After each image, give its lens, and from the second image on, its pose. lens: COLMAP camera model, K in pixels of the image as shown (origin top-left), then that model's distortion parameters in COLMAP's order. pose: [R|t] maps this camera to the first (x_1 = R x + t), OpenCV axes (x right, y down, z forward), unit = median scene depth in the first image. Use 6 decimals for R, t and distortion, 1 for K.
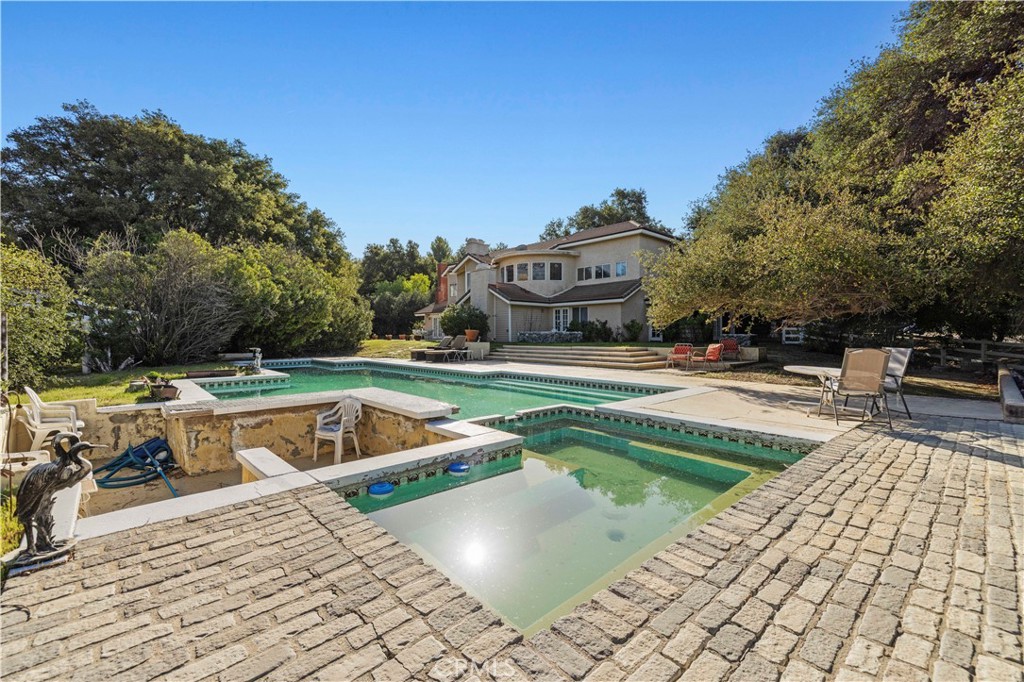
lens RADIAL K [[435.8, 0, 512.3], [0, 435.8, 341.8], [0, 0, 1]] dist [0.000316, -0.000302]
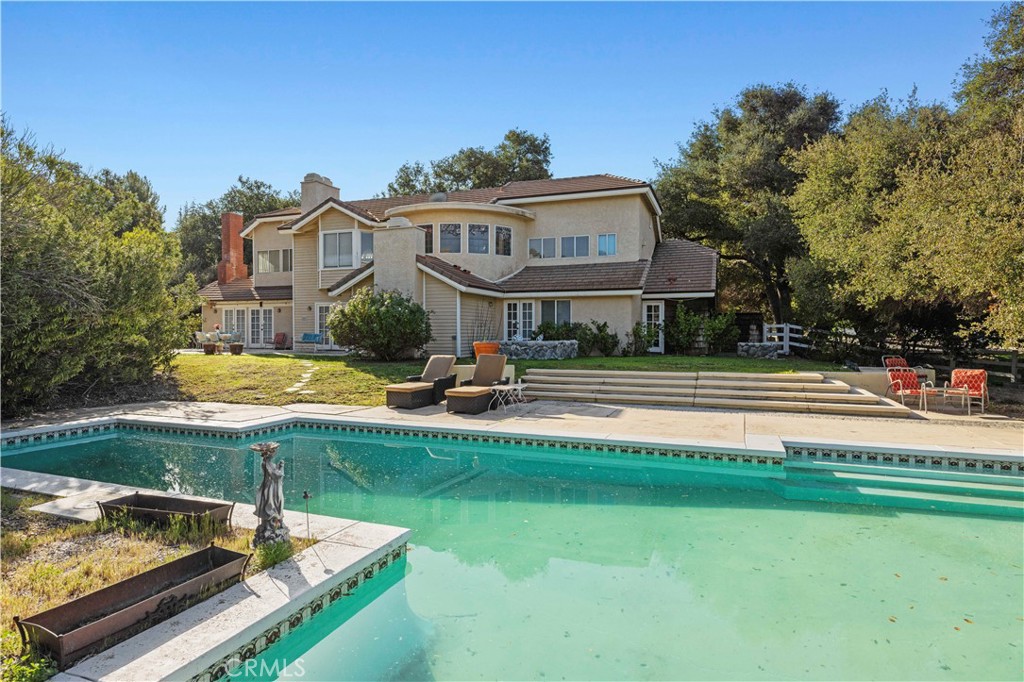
lens RADIAL K [[577.9, 0, 510.5], [0, 577.9, 336.0], [0, 0, 1]] dist [0.001521, 0.000001]
pose [[0.897678, 0.000677, 0.440651, -0.252836], [0.004268, 0.999939, -0.010231, -0.018585], [-0.440631, 0.011065, 0.897620, 0.263572]]
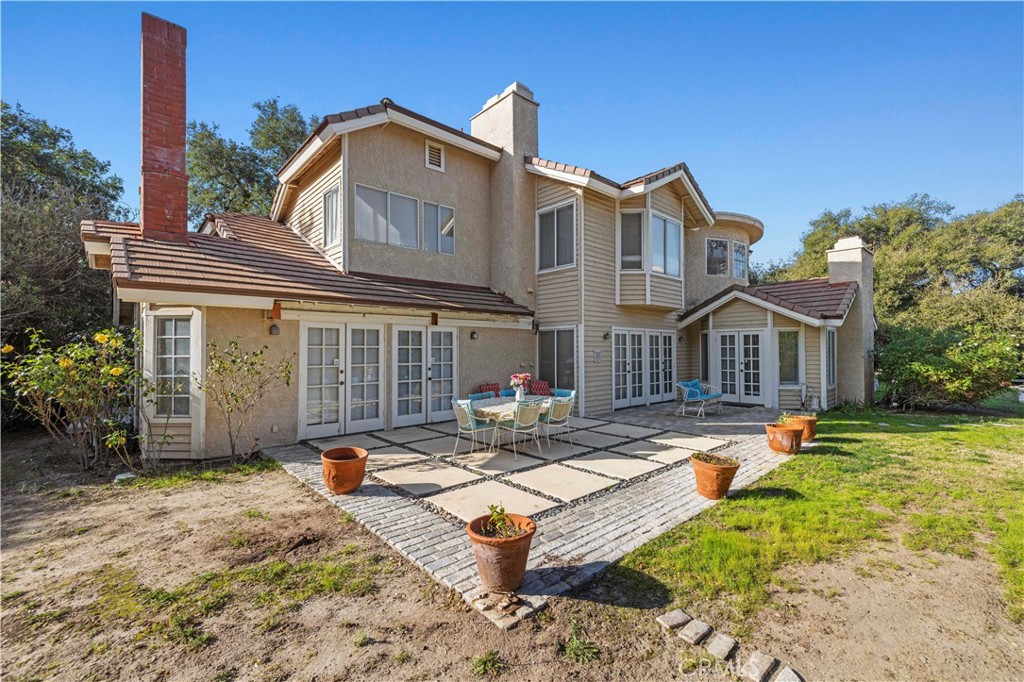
lens RADIAL K [[435.8, 0, 511.7], [0, 435.8, 343.2], [0, 0, 1]] dist [0.000316, -0.000302]
pose [[0.015804, 0.011178, 0.999813, -0.510701], [0.015985, 0.999807, -0.011431, -0.062600], [-0.999747, 0.016163, 0.015623, 1.272550]]
